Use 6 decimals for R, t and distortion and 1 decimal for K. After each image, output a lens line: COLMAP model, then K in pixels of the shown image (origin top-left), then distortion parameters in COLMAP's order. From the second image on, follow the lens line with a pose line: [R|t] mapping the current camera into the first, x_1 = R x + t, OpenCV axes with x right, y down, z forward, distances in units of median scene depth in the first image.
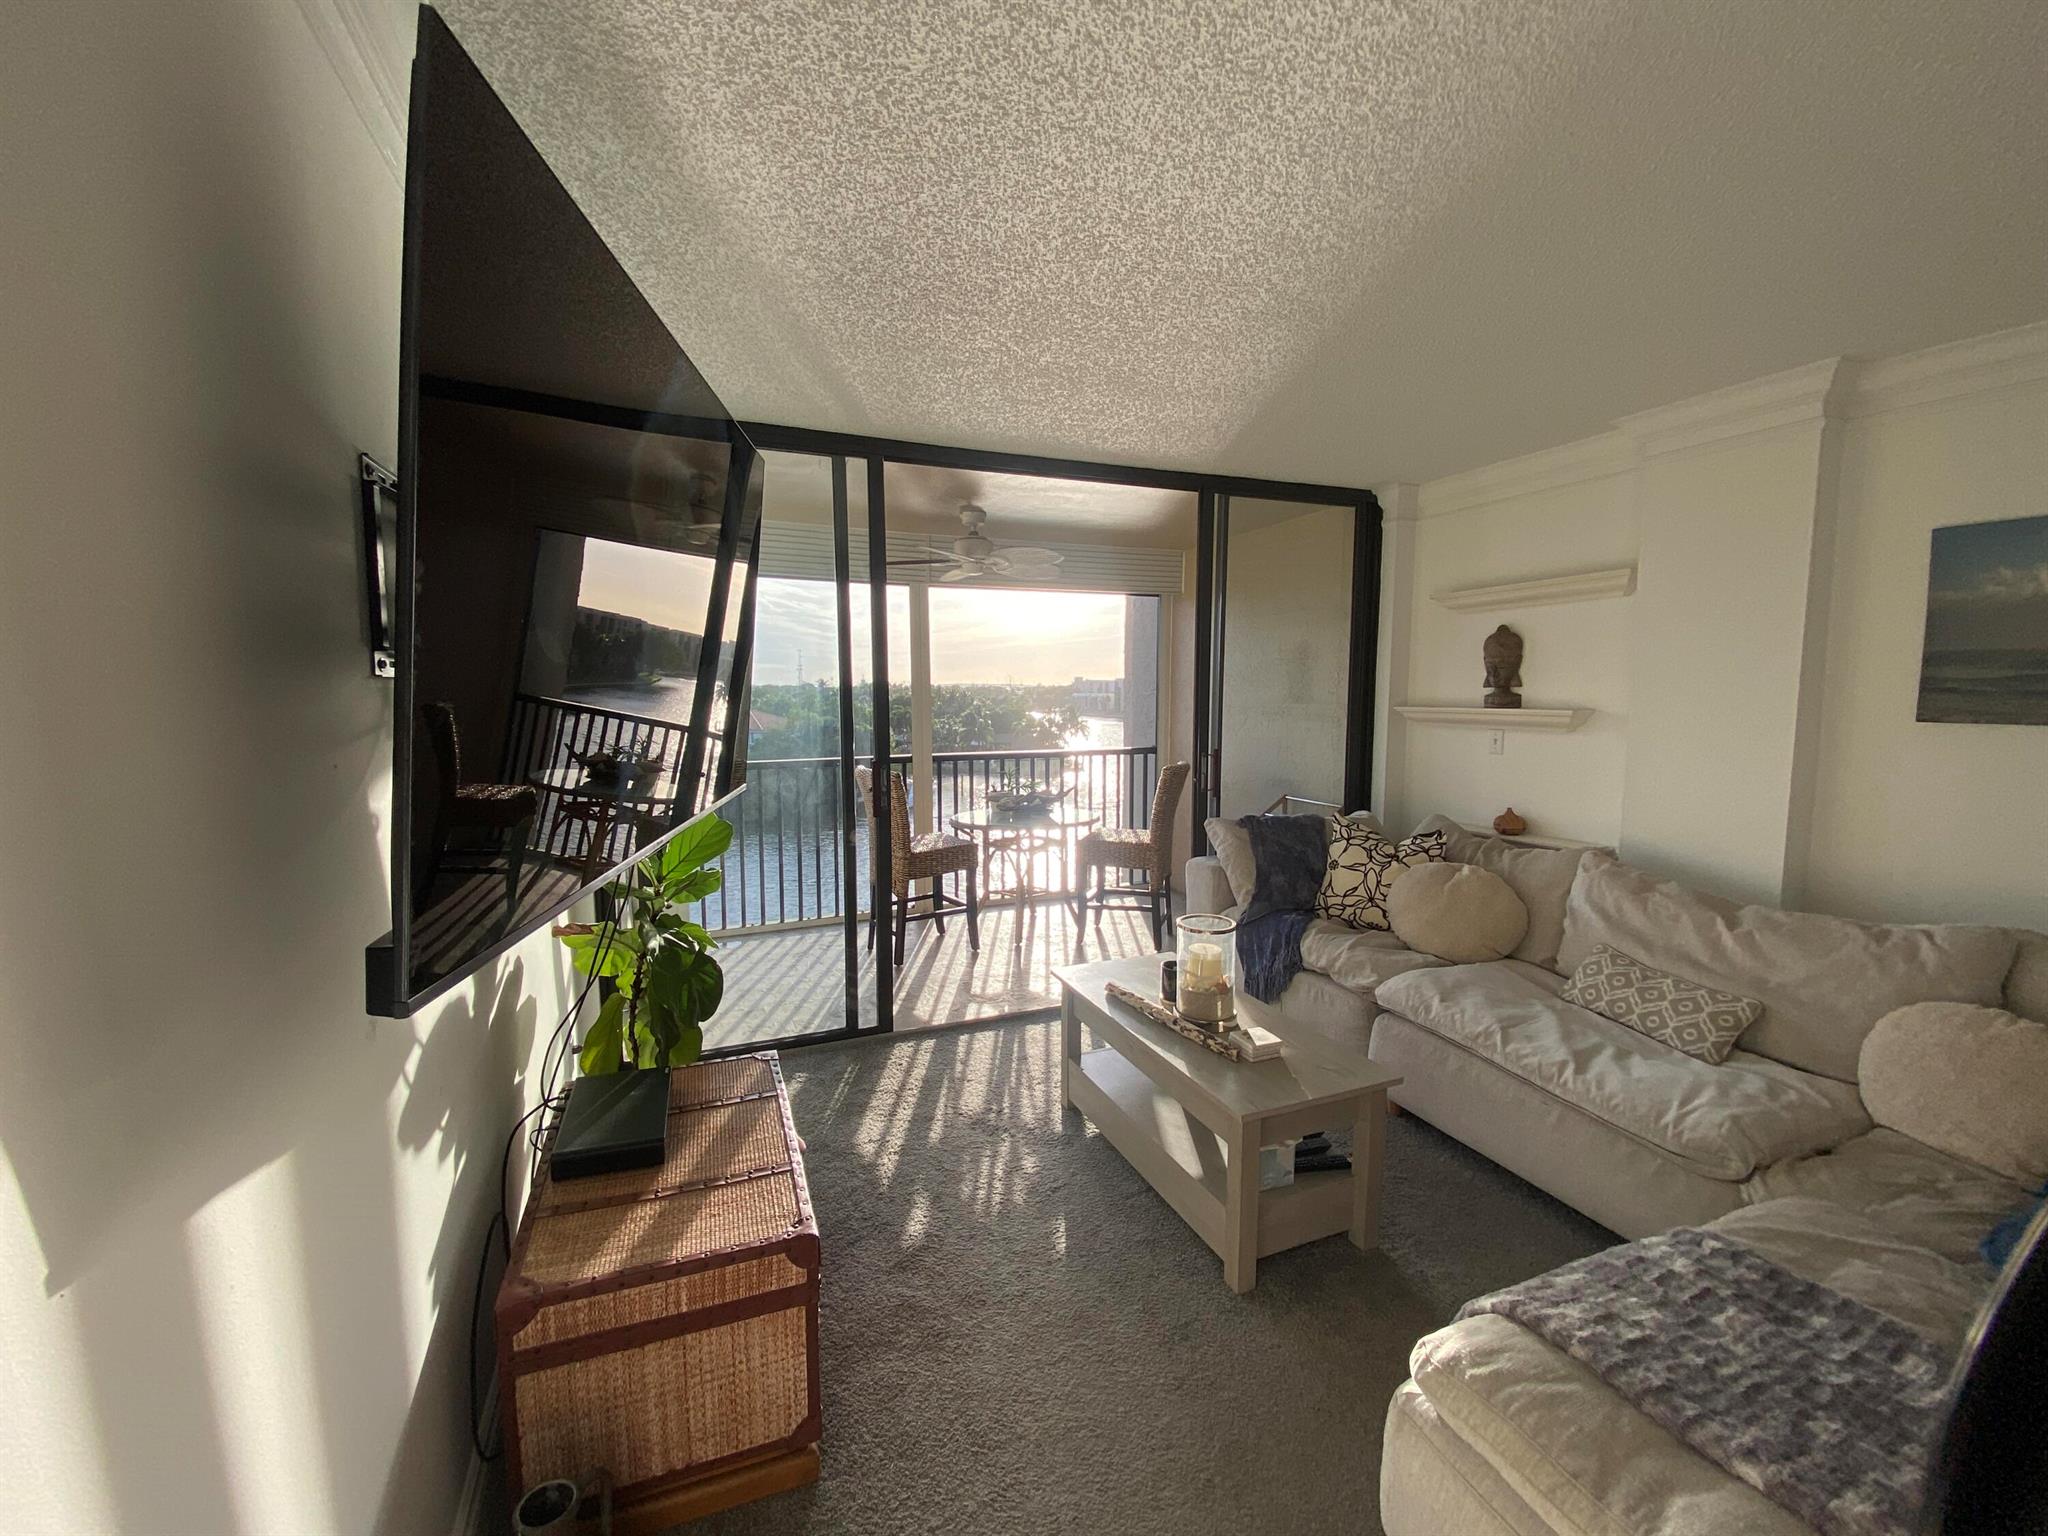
lens RADIAL K [[830.5, 0, 1011.8], [0, 830.5, 769.2], [0, 0, 1]] dist [0.010881, -0.007527]
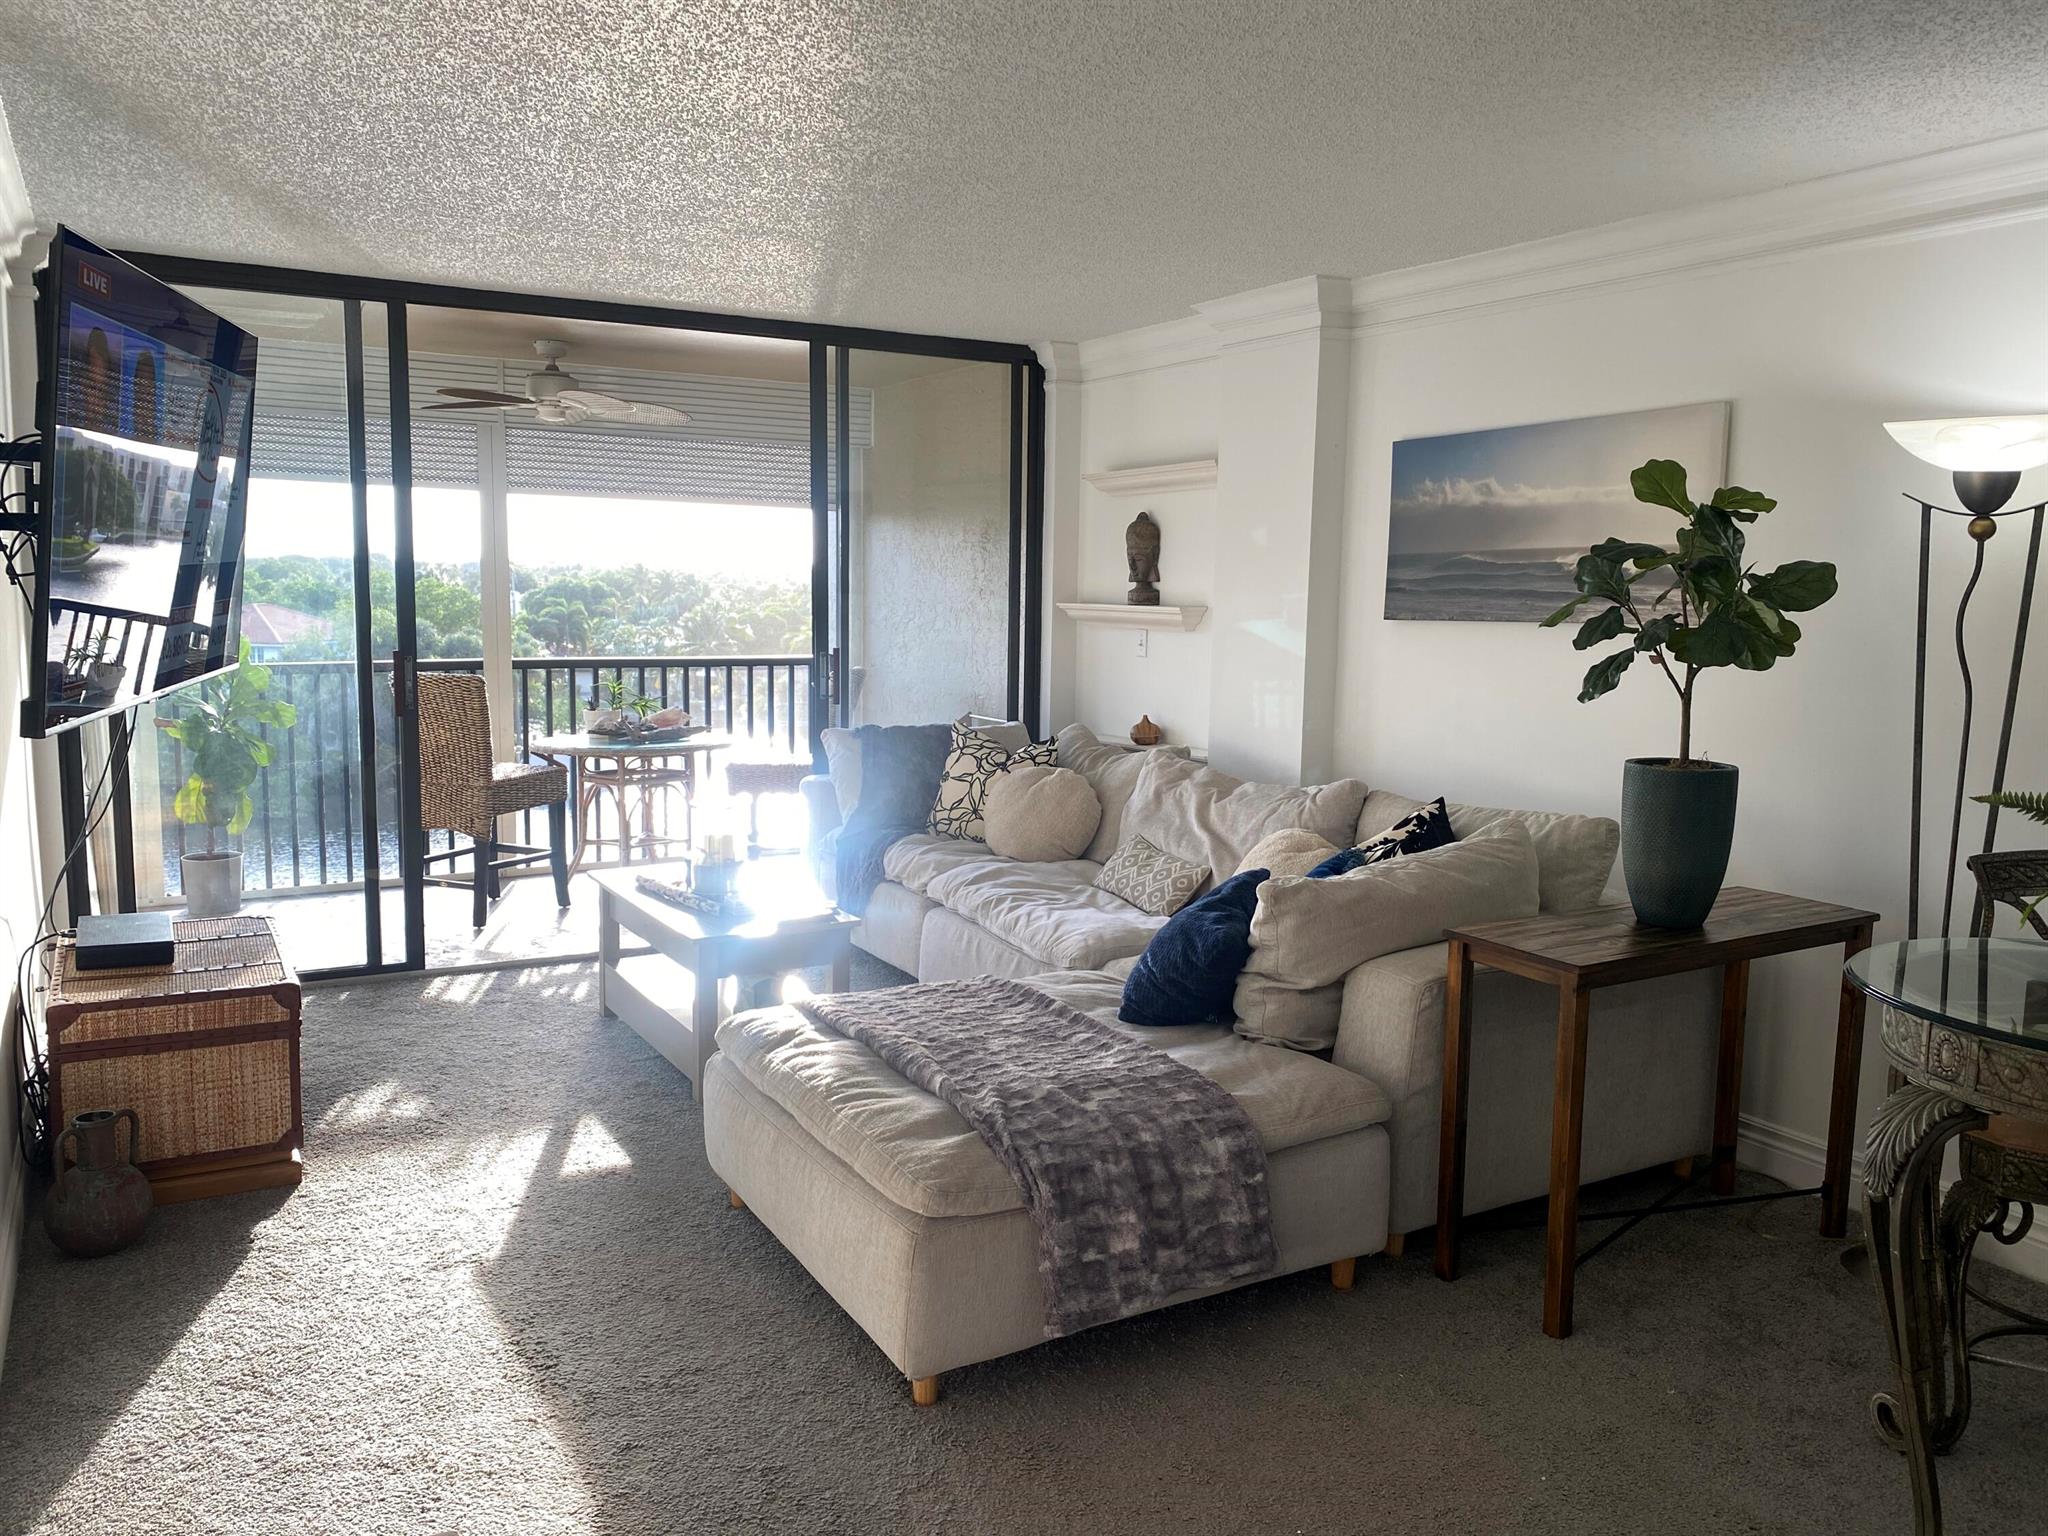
lens RADIAL K [[1561.7, 0, 1034.1], [0, 1561.7, 768.1], [0, 0, 1]] dist [0.033535, -0.050723]
pose [[0.988129, 0.001863, 0.153613, 0.250446], [-0.005931, 0.999644, 0.026030, 0.069760], [-0.153509, -0.026632, 0.987788, -0.758422]]
